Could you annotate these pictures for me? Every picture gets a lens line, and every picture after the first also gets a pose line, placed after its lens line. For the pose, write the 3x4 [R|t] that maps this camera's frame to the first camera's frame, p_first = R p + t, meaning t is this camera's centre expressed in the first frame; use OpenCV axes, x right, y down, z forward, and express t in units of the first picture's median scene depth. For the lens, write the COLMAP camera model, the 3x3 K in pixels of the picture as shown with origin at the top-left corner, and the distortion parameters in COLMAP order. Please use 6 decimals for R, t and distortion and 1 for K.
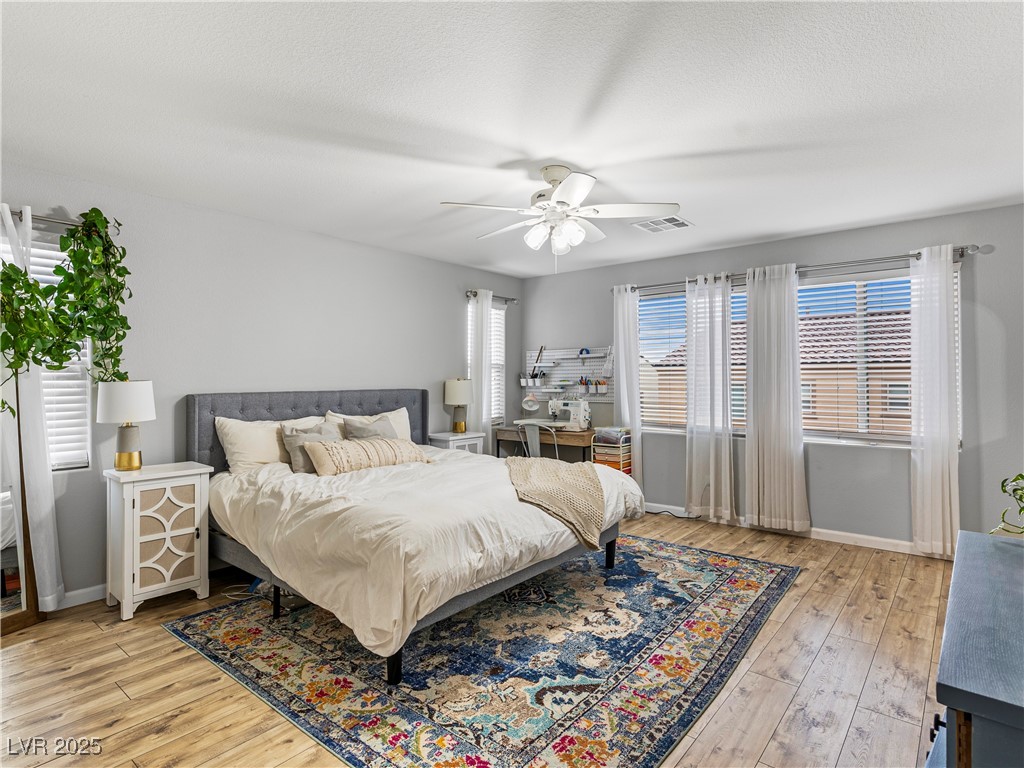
lens RADIAL K [[554.2, 0, 511.4], [0, 554.2, 377.3], [0, 0, 1]] dist [0.001156, 0.001739]
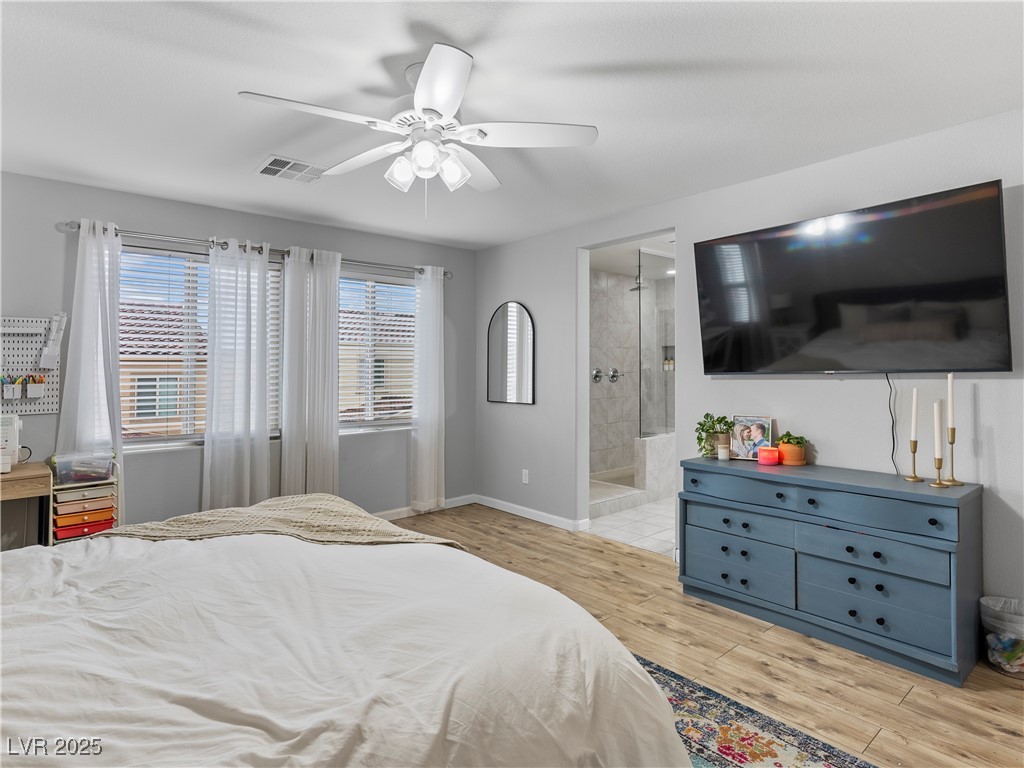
lens RADIAL K [[554.2, 0, 516.9], [0, 554.2, 362.7], [0, 0, 1]] dist [0.001156, 0.001739]
pose [[0.171041, 0.012978, 0.985178, -0.399917], [0.003698, 0.999898, -0.013814, 0.002620], [-0.985257, 0.006005, 0.170975, 0.527173]]
